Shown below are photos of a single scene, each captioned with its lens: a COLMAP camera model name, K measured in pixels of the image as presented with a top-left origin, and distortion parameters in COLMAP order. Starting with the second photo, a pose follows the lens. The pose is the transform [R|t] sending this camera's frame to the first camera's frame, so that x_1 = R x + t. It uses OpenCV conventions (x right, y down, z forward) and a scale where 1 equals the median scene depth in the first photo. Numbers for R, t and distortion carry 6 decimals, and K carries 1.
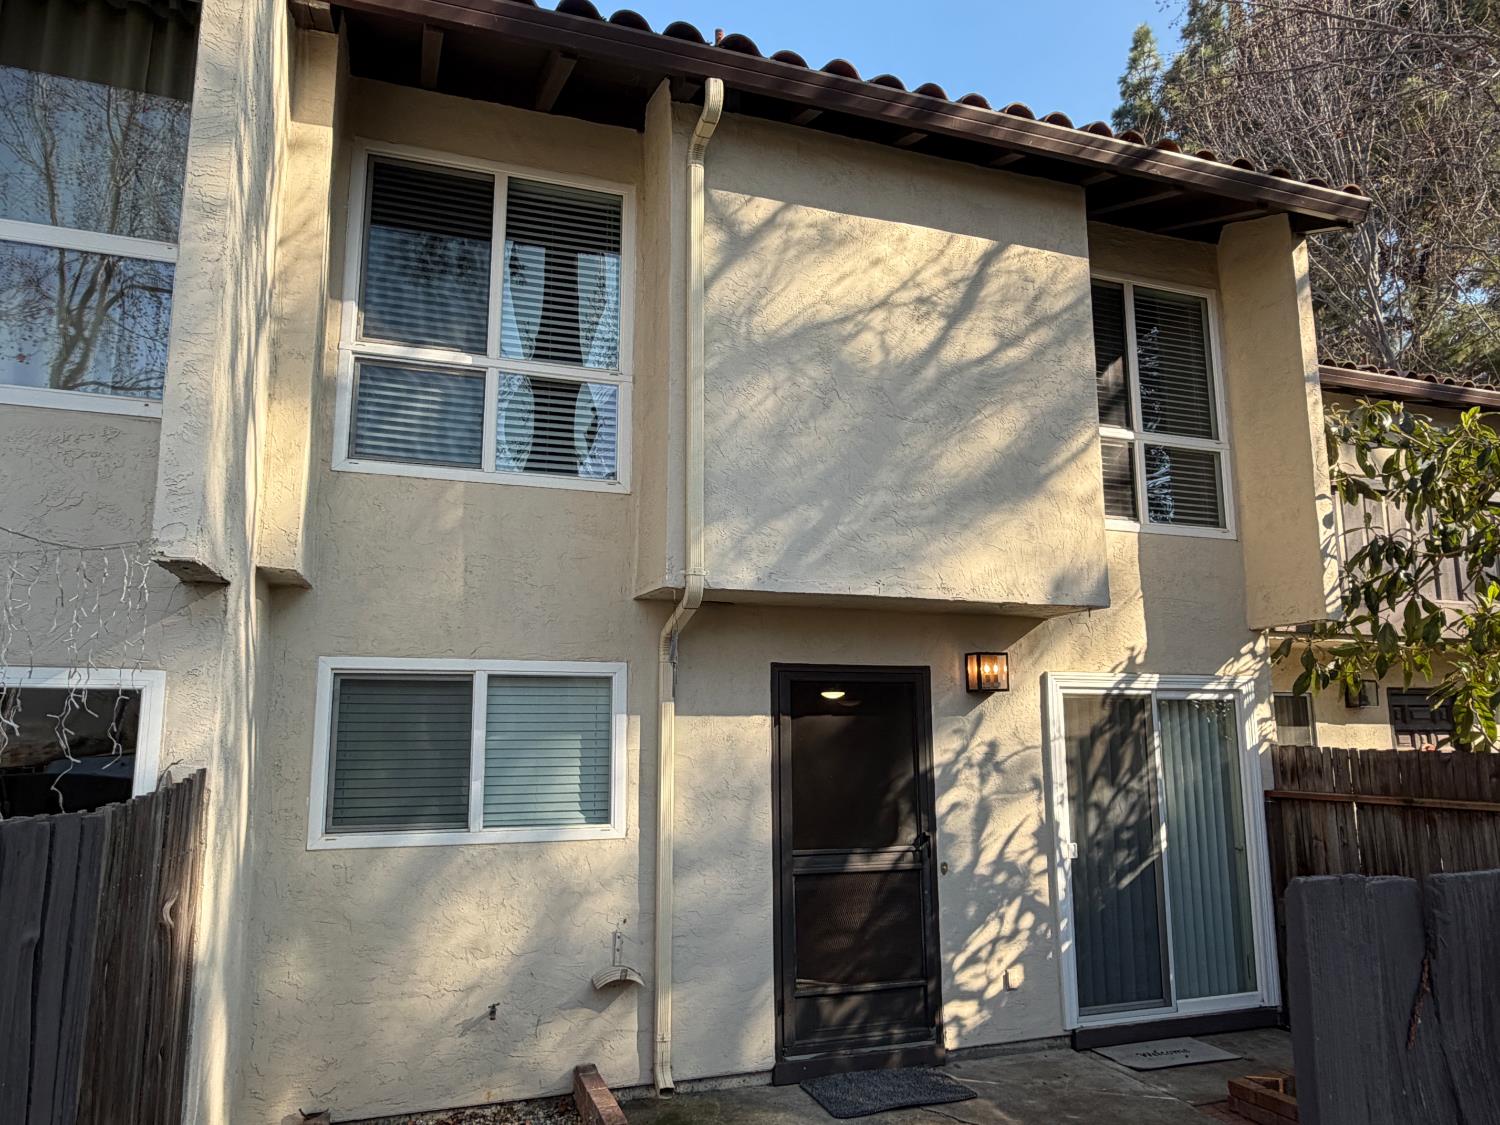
lens RADIAL K [[1014.8, 0, 750.0], [0, 1014.8, 562.5], [0, 0, 1]] dist [0.001339, 0.000214]
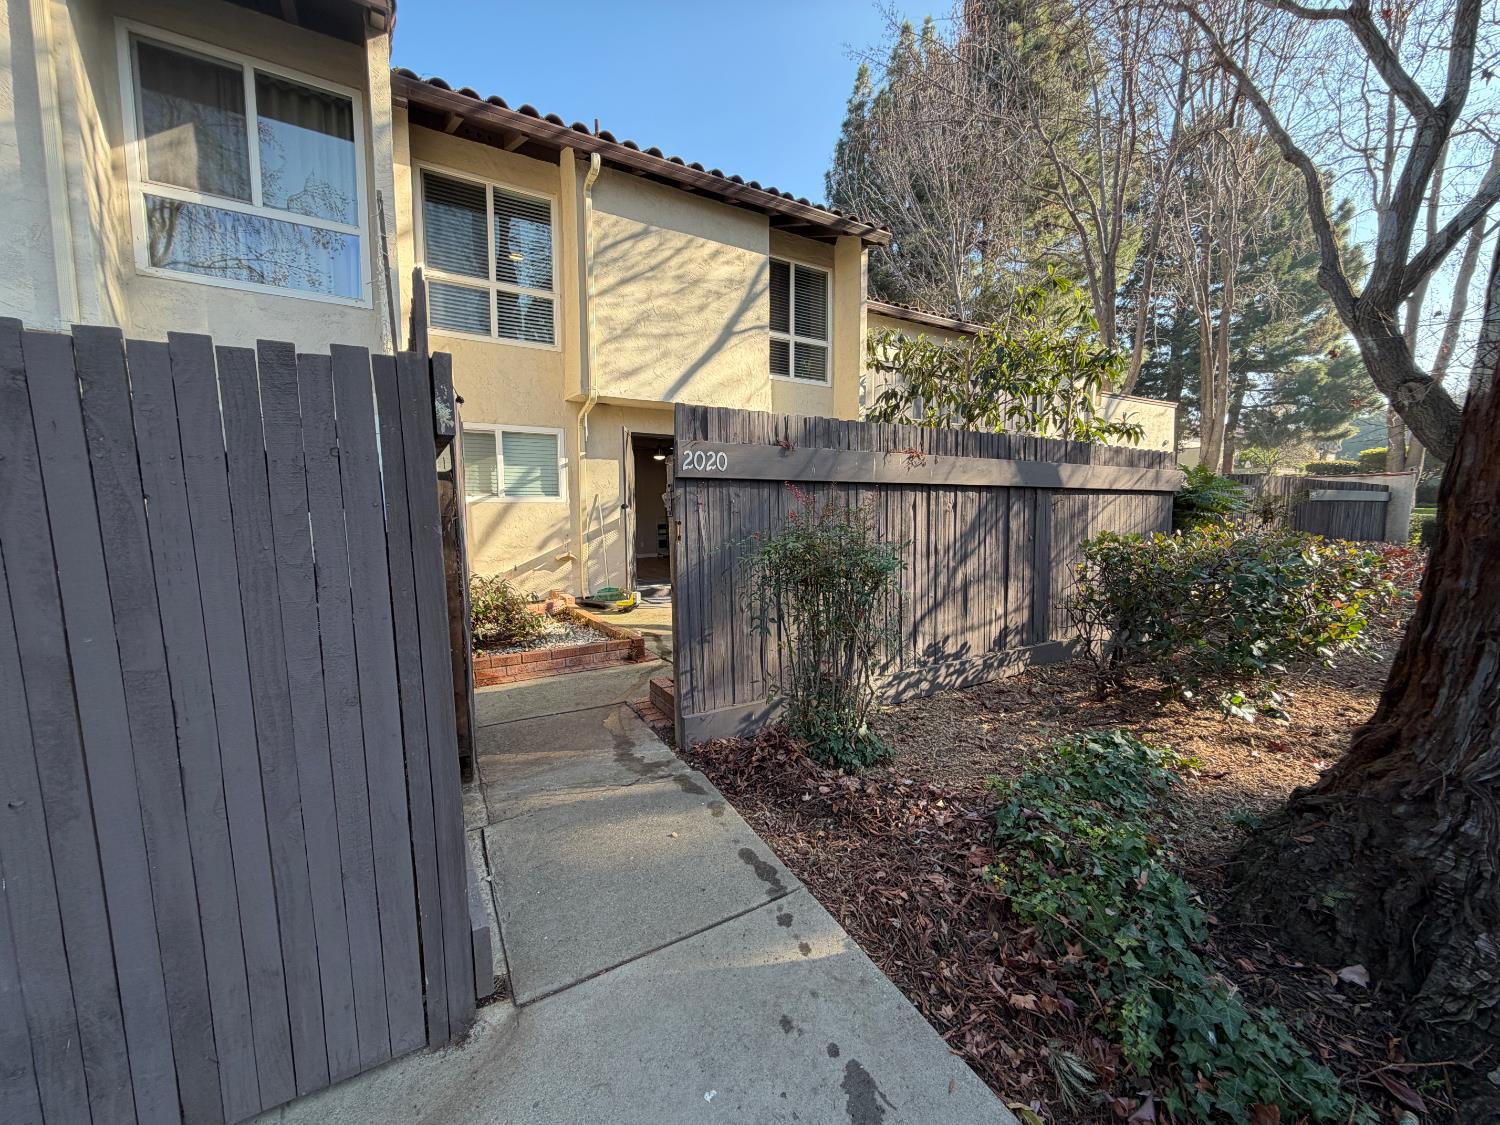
lens RADIAL K [[608.7, 0, 749.8], [0, 608.7, 565.2], [0, 0, 1]] dist [0.000003, -0.000453]
pose [[0.979322, -0.016711, 0.201616, 0.009749], [-0.035148, 0.967373, 0.250906, 0.034775], [-0.199230, -0.252804, 0.946783, -0.469631]]
